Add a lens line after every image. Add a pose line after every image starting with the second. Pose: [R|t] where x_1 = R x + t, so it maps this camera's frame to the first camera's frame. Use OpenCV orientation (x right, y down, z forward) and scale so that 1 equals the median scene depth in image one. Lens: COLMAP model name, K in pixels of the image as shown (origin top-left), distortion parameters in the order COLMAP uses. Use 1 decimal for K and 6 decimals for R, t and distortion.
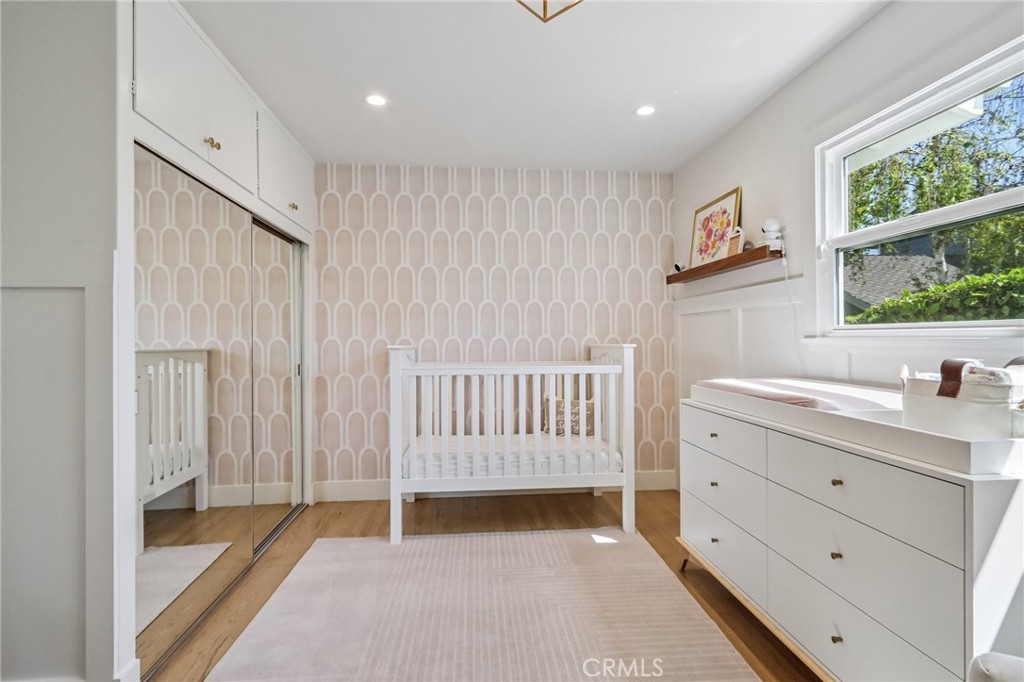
lens RADIAL K [[489.0, 0, 508.7], [0, 489.0, 338.4], [0, 0, 1]] dist [0.002917, -0.000885]
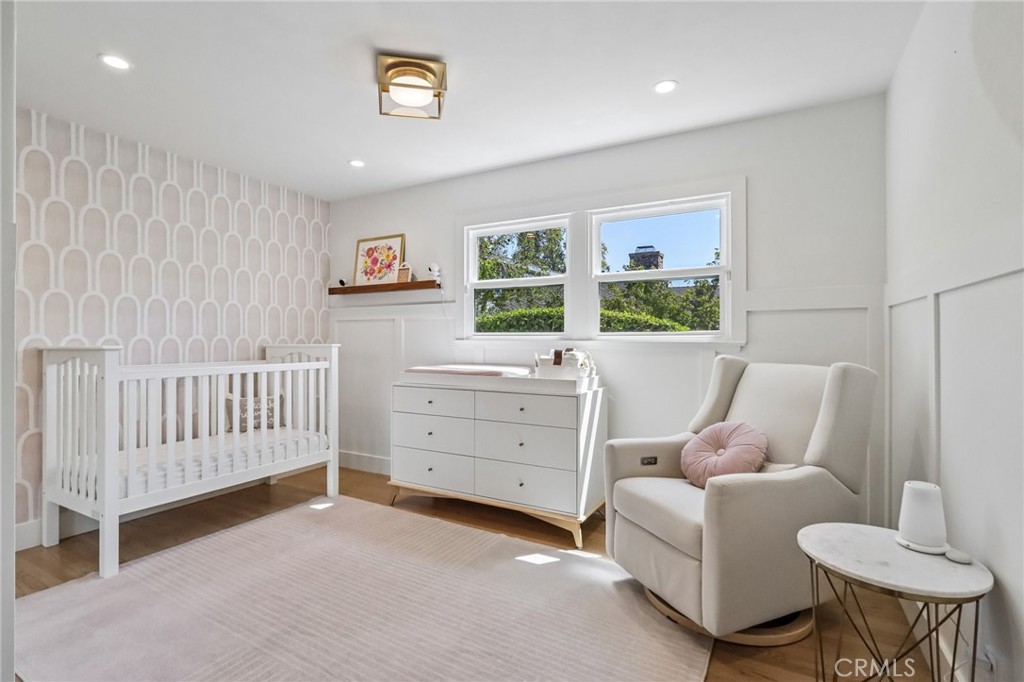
lens RADIAL K [[489.0, 0, 514.7], [0, 489.0, 341.9], [0, 0, 1]] dist [0.002917, -0.000885]
pose [[0.554126, 0.003764, 0.832424, -0.526062], [-0.005510, 0.999984, -0.000853, 0.004858], [-0.832415, -0.004114, 0.554138, -0.059484]]
